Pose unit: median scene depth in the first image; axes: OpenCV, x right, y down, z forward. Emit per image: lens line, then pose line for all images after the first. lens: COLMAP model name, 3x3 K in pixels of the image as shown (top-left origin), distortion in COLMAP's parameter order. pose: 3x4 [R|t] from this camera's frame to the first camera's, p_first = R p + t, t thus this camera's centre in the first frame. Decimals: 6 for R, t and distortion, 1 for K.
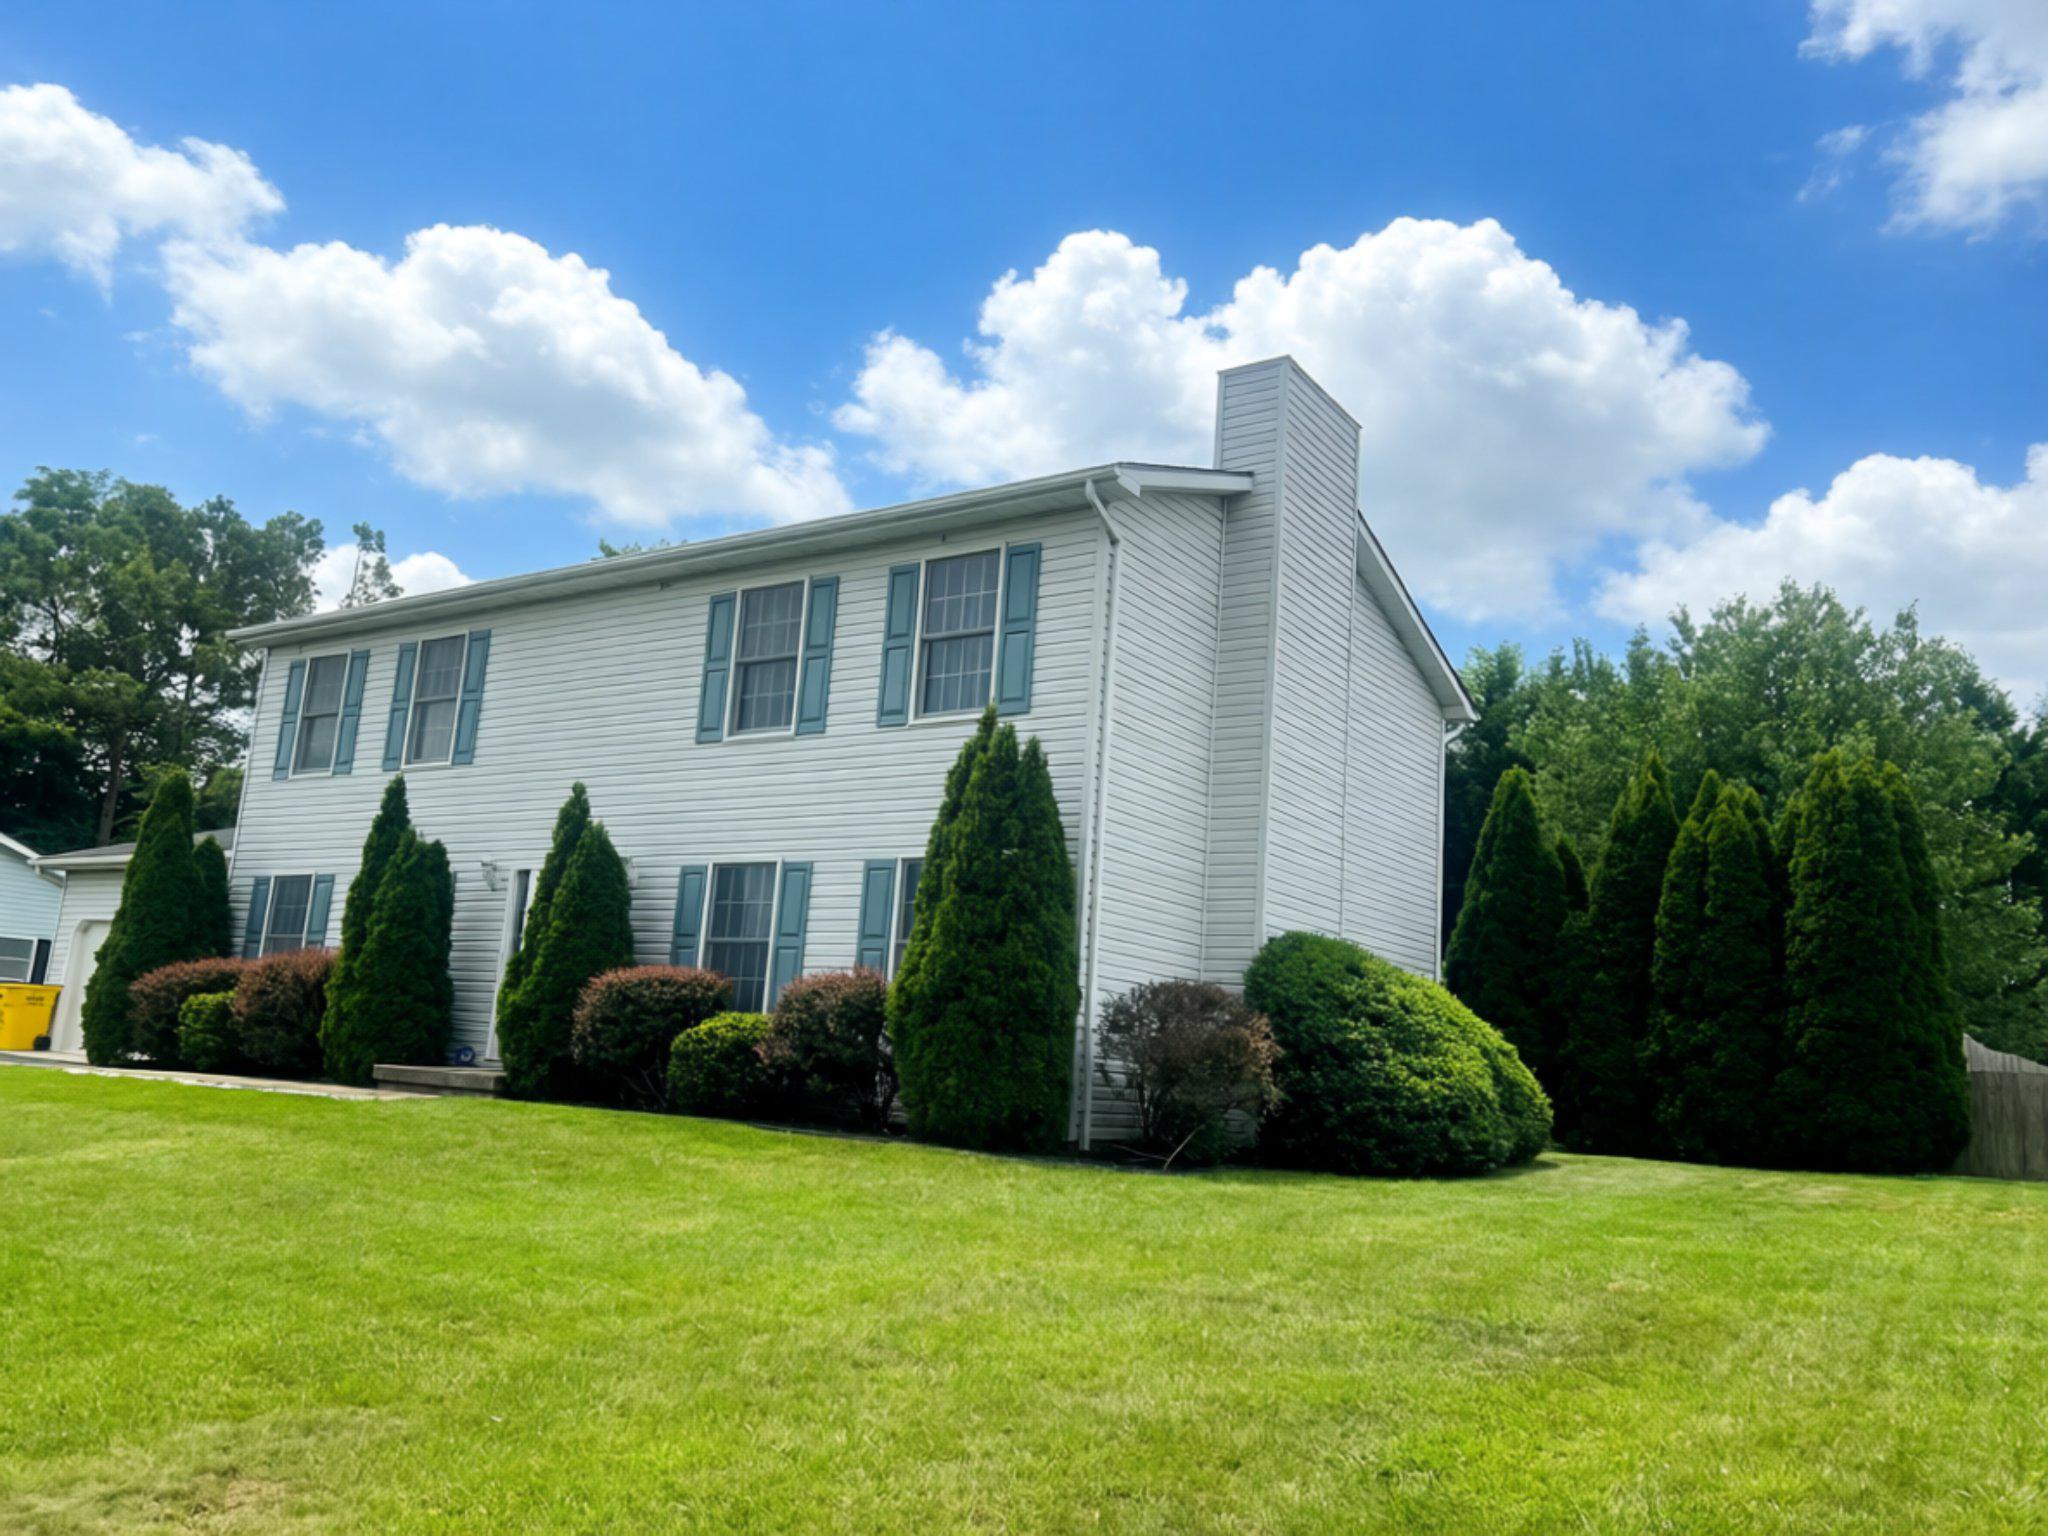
lens RADIAL K [[1513.9, 0, 1024.0], [0, 1513.9, 768.0], [0, 0, 1]] dist [0.104922, 0.000434]
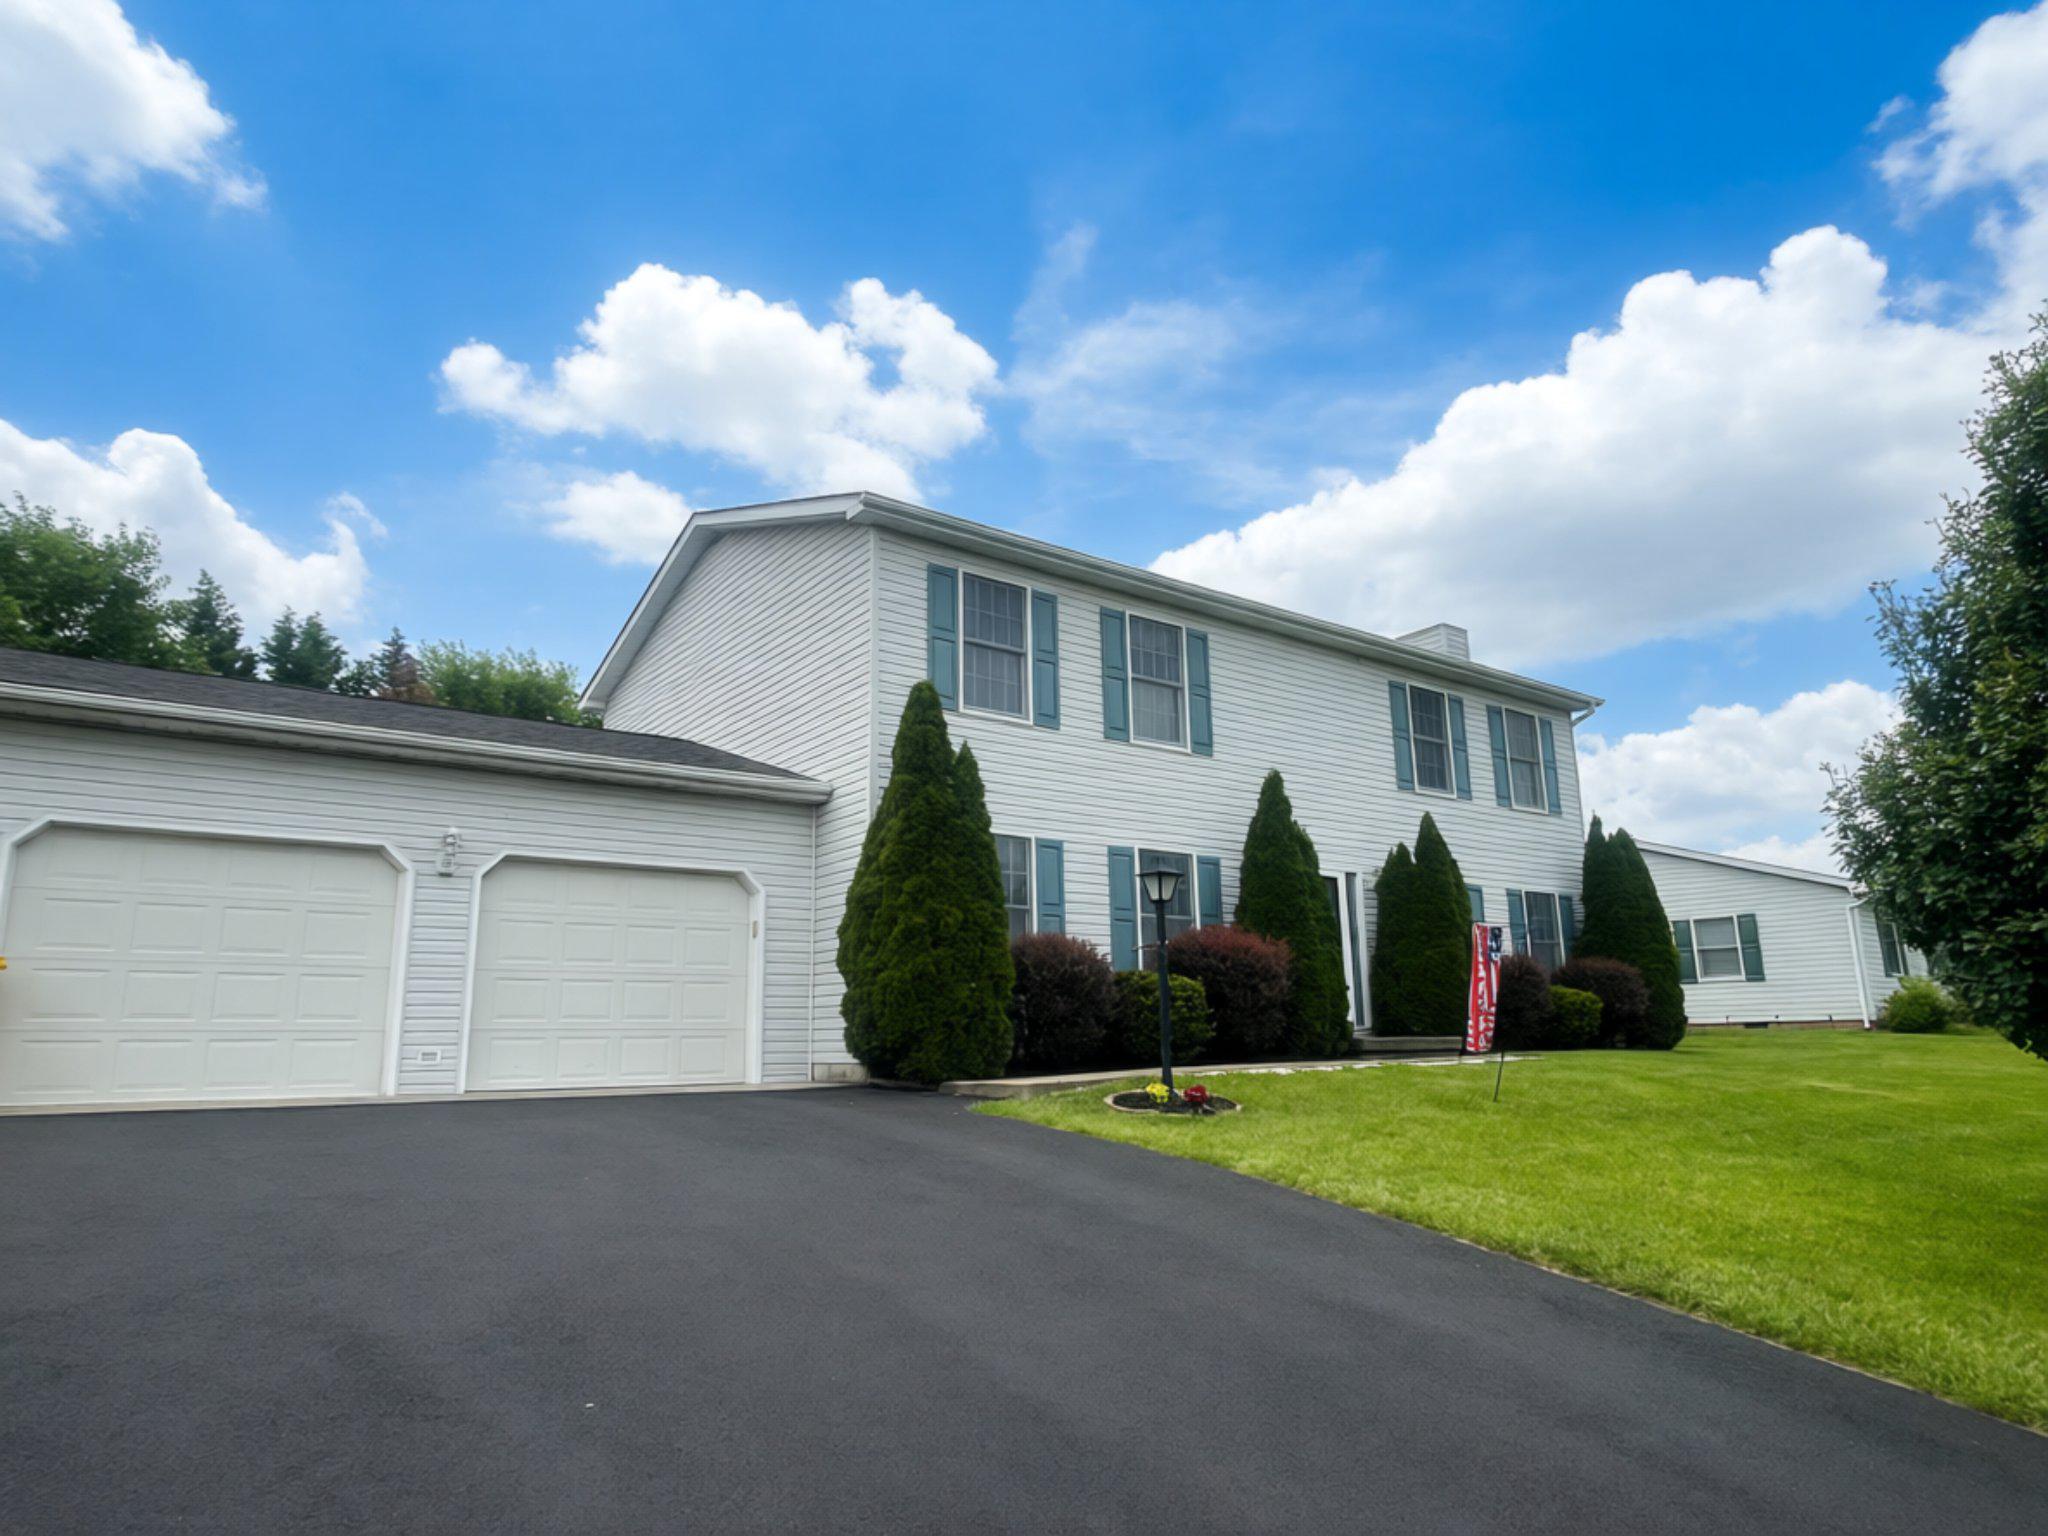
lens RADIAL K [[1203.2, 0, 1024.0], [0, 1203.2, 768.0], [0, 0, 1]] dist [0.000560, 0.000268]
pose [[0.337868, 0.113941, 0.934271, -1.070609], [-0.167232, 0.984118, -0.059543, 0.069025], [-0.926217, -0.136122, 0.351556, 0.738555]]
